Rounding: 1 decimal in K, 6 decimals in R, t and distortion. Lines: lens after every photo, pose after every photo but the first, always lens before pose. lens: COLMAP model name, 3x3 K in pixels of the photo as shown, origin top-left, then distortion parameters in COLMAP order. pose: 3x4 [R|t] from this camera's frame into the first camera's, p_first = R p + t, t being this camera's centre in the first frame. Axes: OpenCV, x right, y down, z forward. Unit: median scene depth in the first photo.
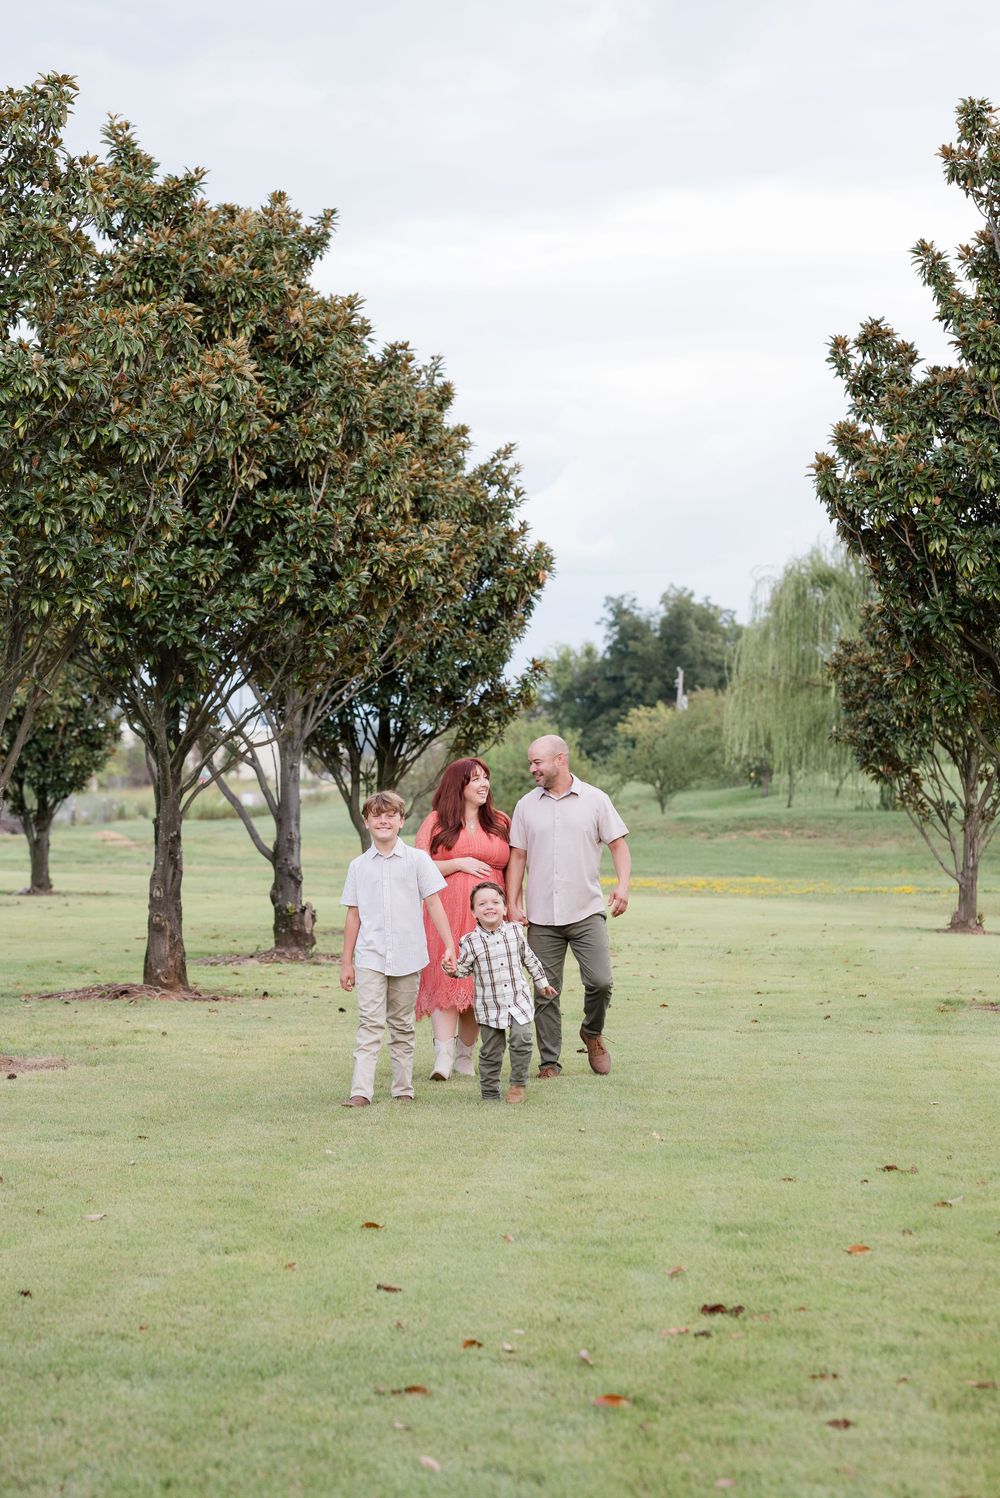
lens RADIAL K [[3573.3, 0, 503.5], [0, 3573.3, 587.6], [0, 0, 1]] dist [0.013248, 0.459033]
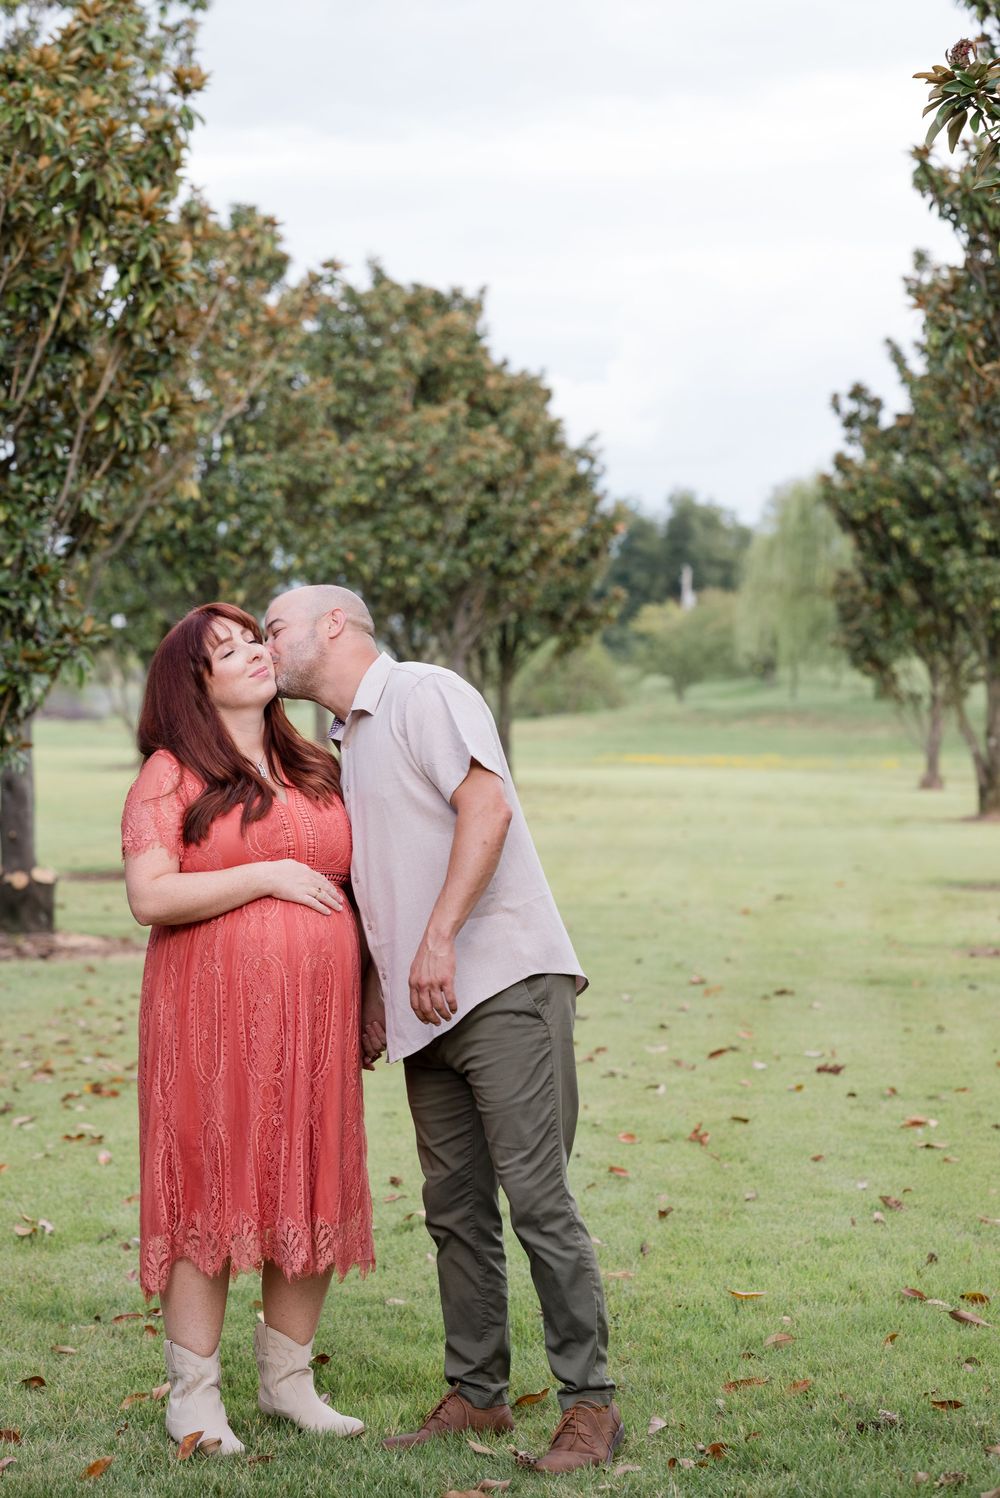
lens RADIAL K [[3605.2, 0, 498.9], [0, 3605.2, 562.3], [0, 0, 1]] dist [0.092344, 0.577454]
pose [[0.999997, 0.002472, -0.000435, -0.047670], [-0.002462, 0.999724, 0.023346, -0.030179], [0.000493, -0.023345, 0.999727, -0.526860]]
